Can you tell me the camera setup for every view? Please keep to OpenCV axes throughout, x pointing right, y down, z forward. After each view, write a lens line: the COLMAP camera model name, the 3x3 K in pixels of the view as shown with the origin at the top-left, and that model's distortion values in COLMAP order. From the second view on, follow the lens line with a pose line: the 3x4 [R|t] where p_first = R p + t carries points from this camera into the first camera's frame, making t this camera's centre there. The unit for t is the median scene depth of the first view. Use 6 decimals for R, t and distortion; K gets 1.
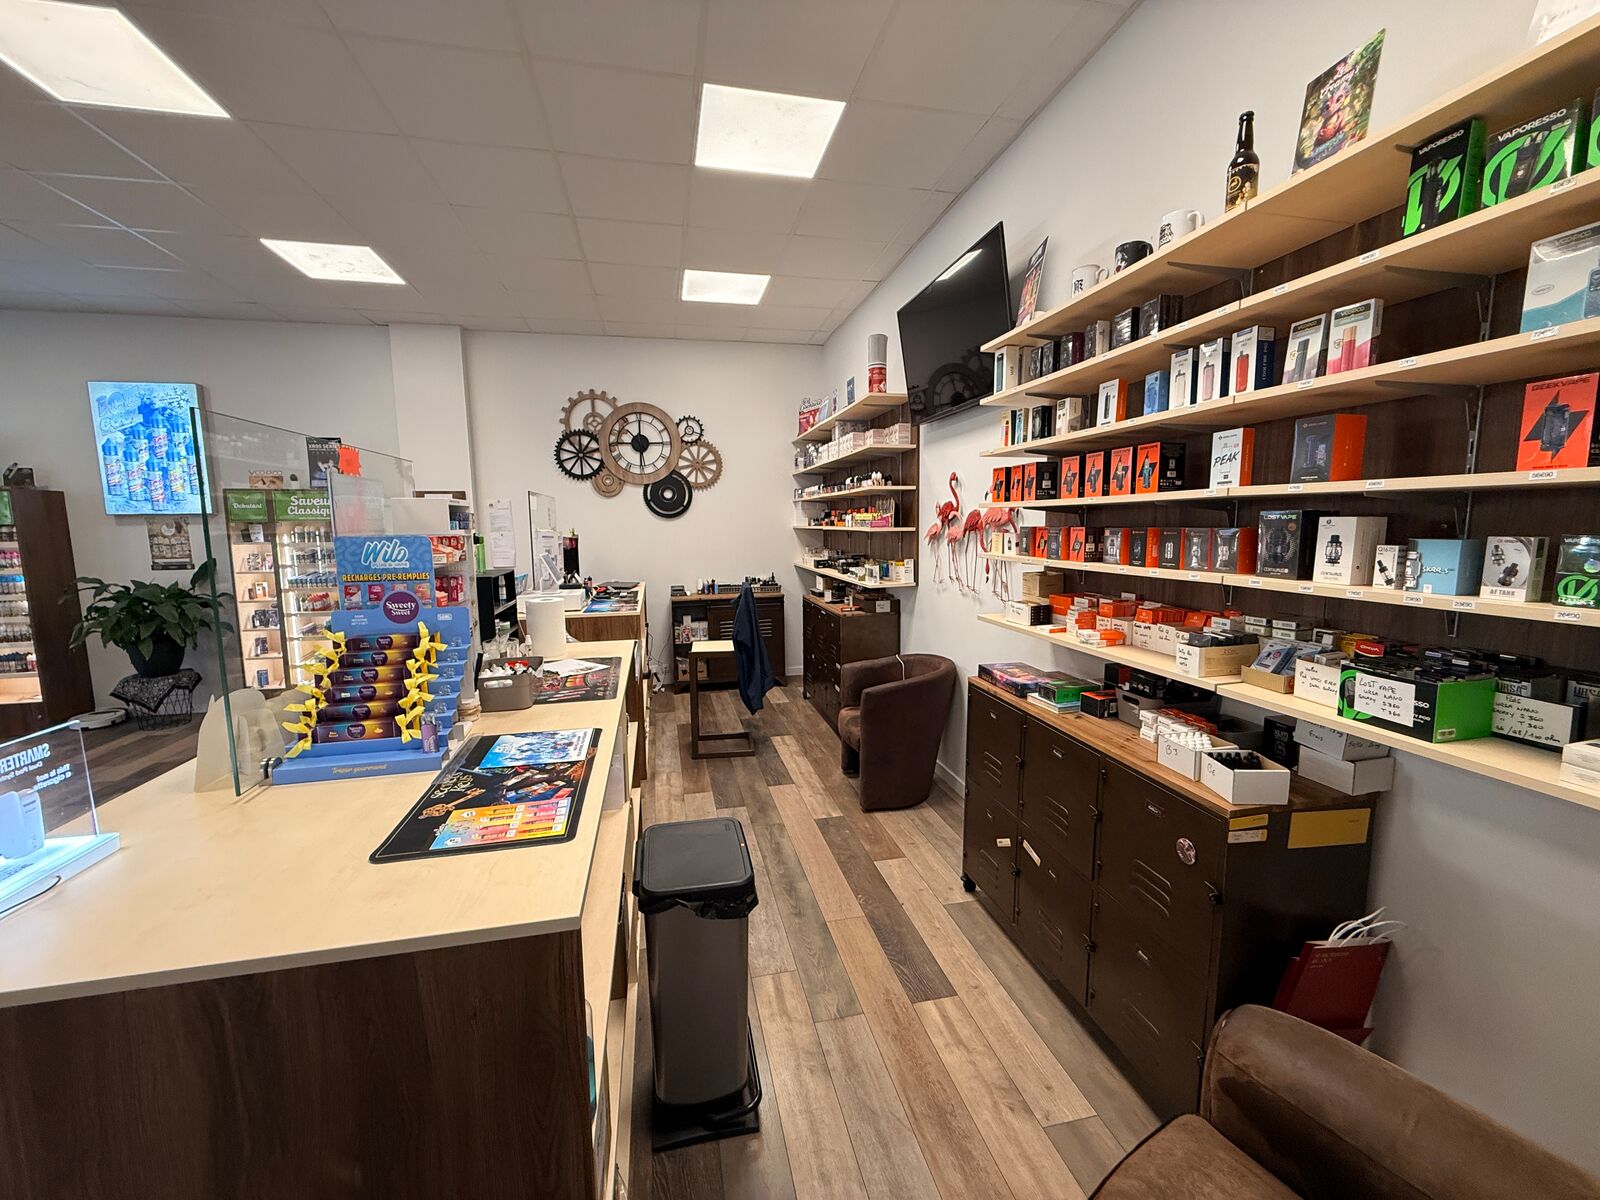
lens RADIAL K [[636.2, 0, 799.0], [0, 636.2, 597.6], [0, 0, 1]] dist [0.001062, -0.000467]
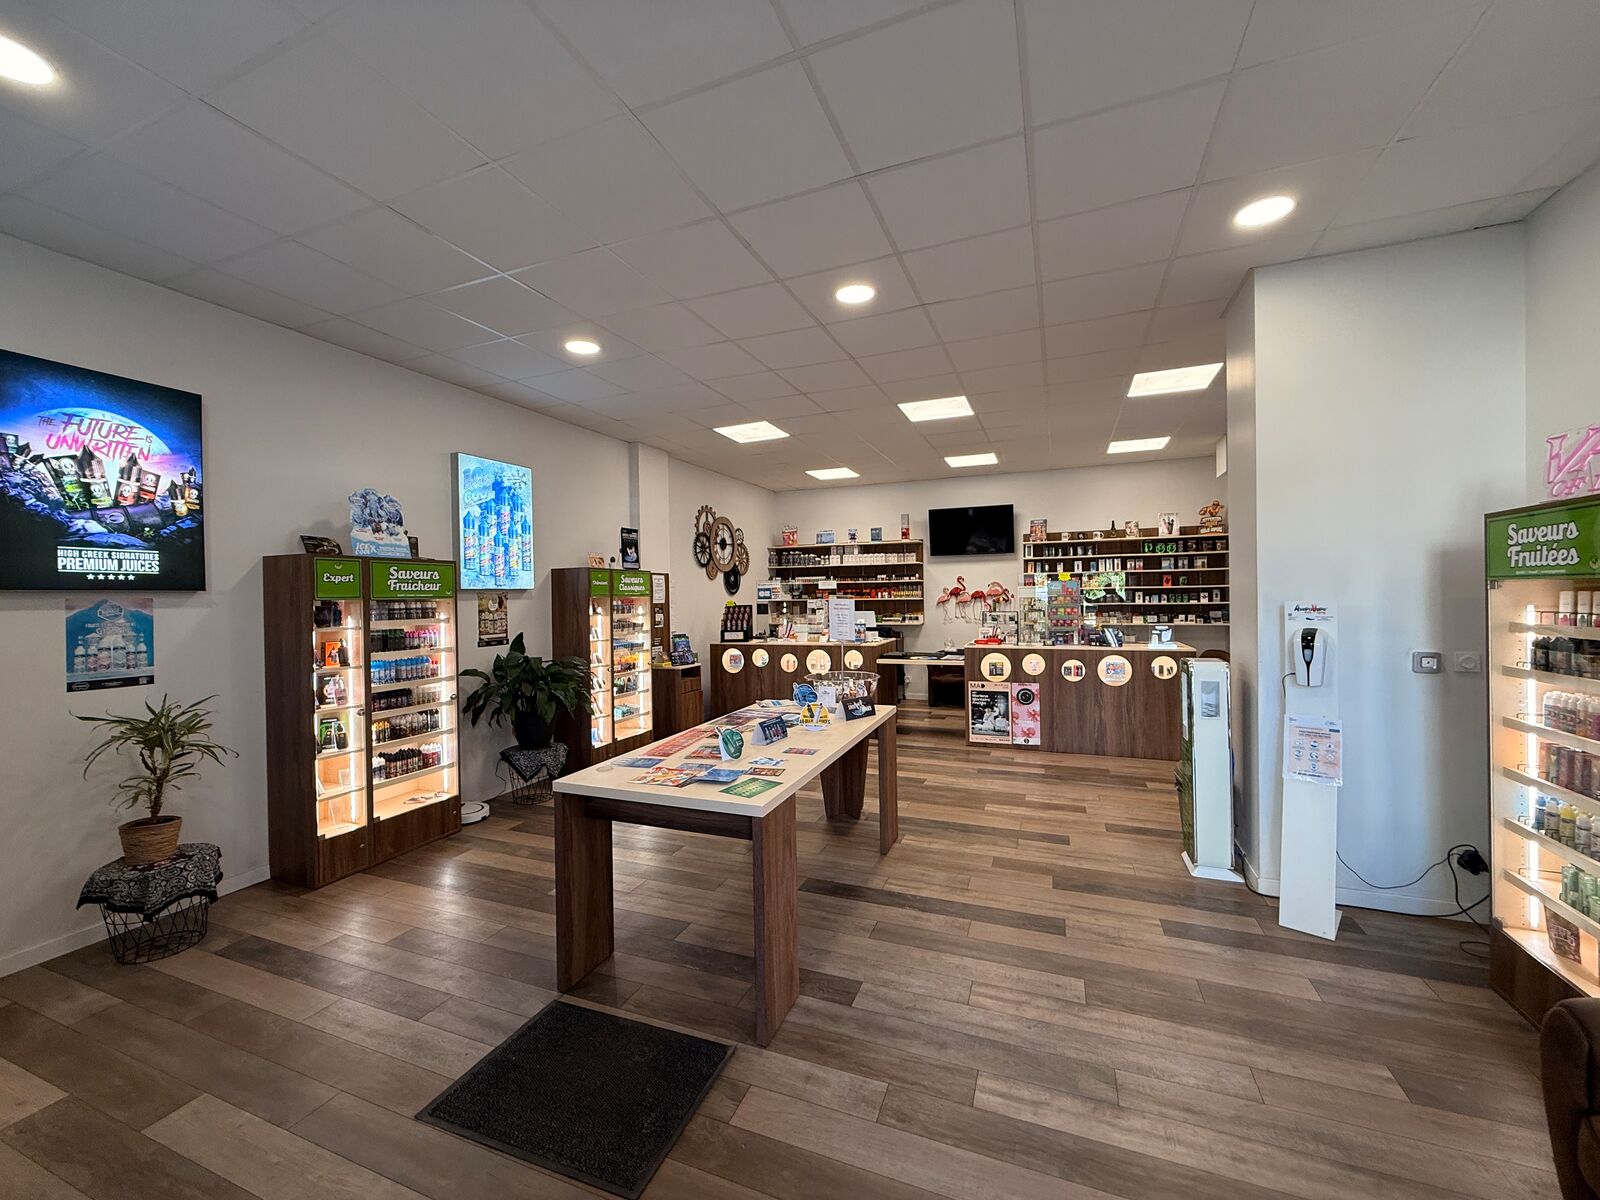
lens RADIAL K [[636.2, 0, 800.3], [0, 636.2, 600.5], [0, 0, 1]] dist [0.001062, -0.000467]
pose [[0.562899, -0.006040, 0.826503, -1.651041], [0.107568, 0.992004, -0.066011, 0.003188], [-0.819496, 0.126063, 0.559048, 0.062702]]
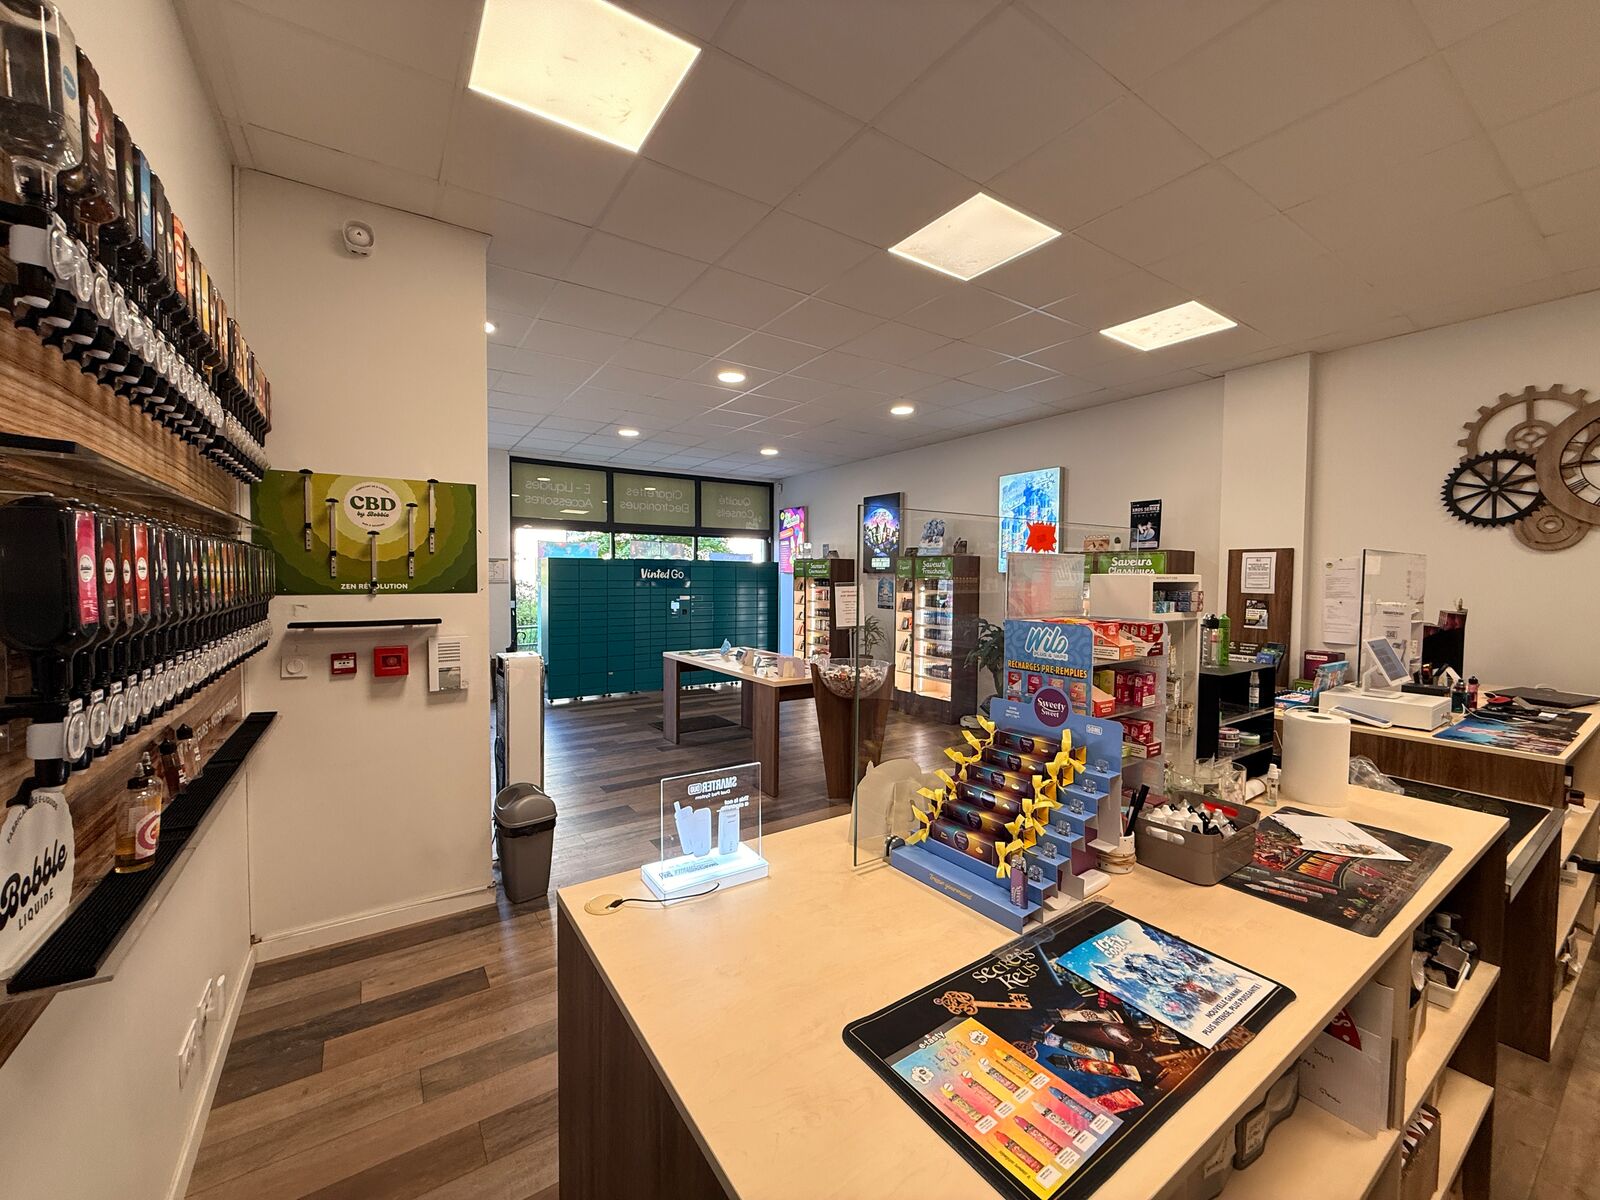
lens RADIAL K [[636.2, 0, 800.0], [0, 636.2, 598.5], [0, 0, 1]] dist [0.001062, -0.000467]
pose [[0.371041, 0.048178, -0.927366, 0.010419], [-0.121499, 0.992587, 0.002954, -0.030074], [0.920634, 0.111578, 0.374144, 0.119050]]
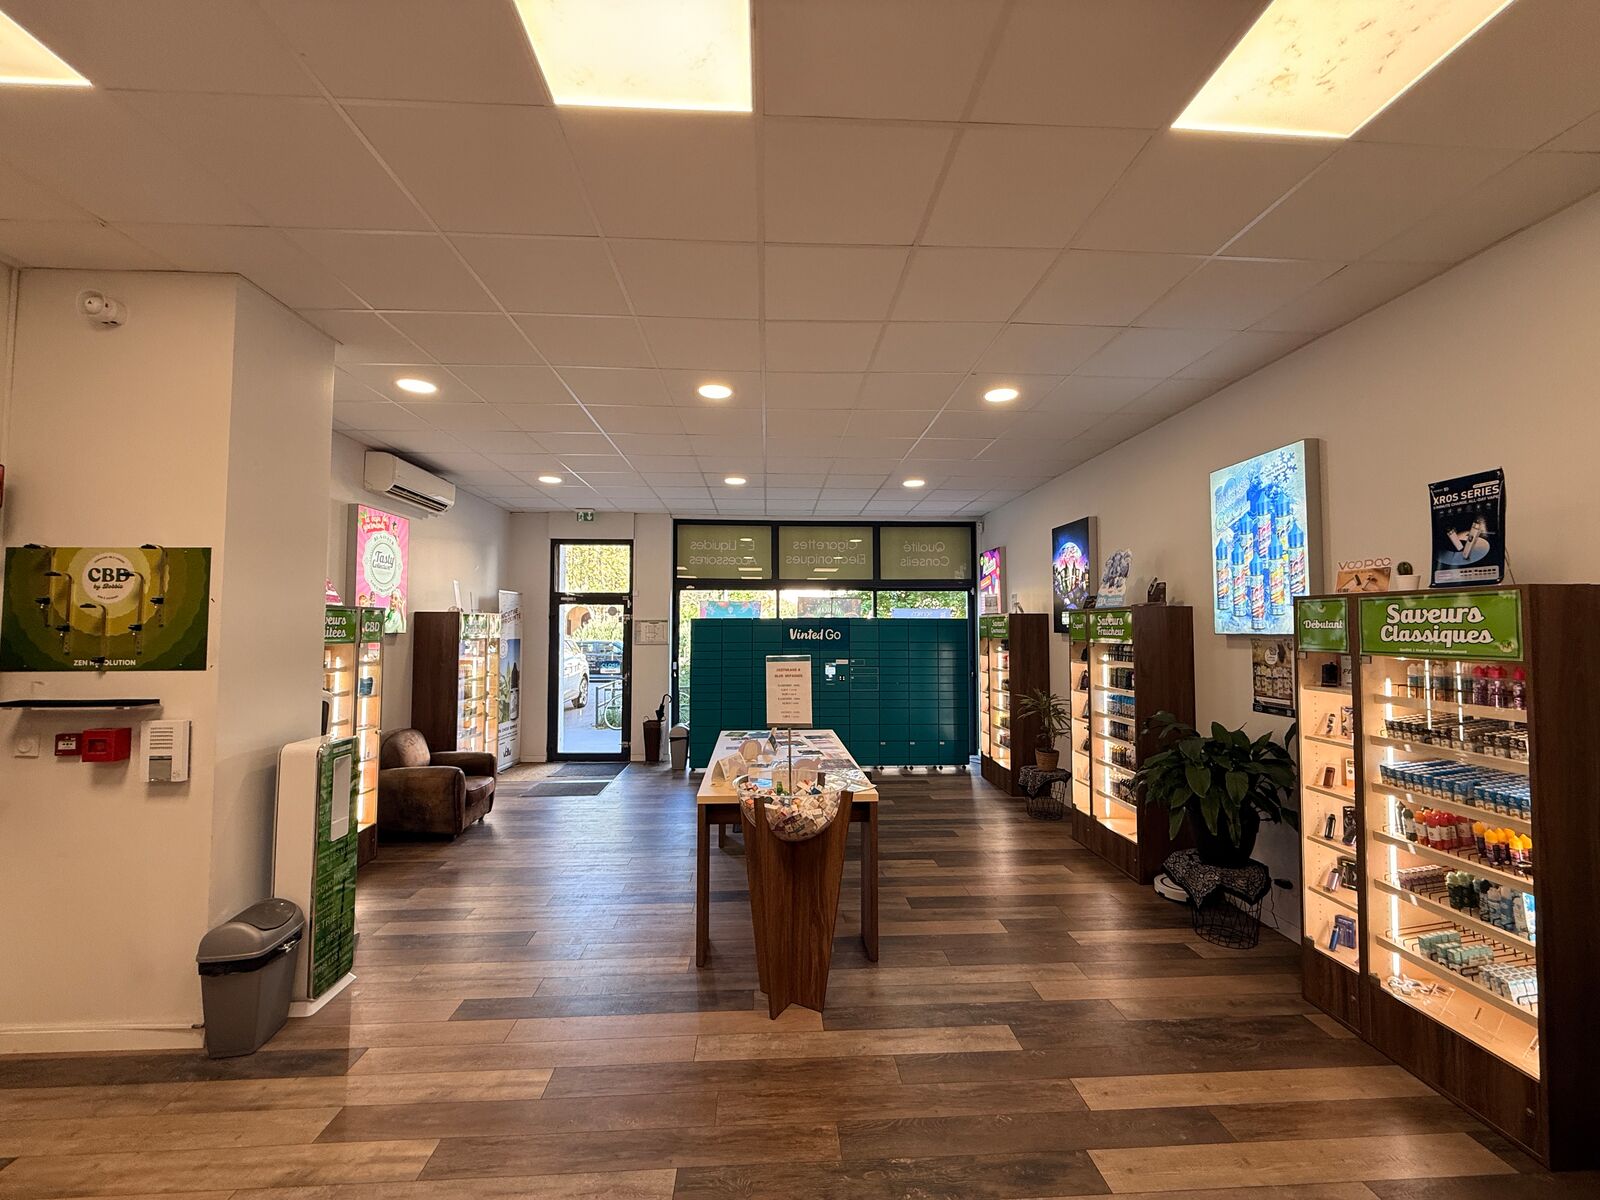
lens RADIAL K [[636.2, 0, 799.3], [0, 636.2, 599.4], [0, 0, 1]] dist [0.001062, -0.000467]
pose [[-0.161521, -0.033733, -0.986293, -0.229349], [-0.114886, 0.993263, -0.015157, -0.105921], [0.980159, 0.110863, -0.164308, 0.643179]]
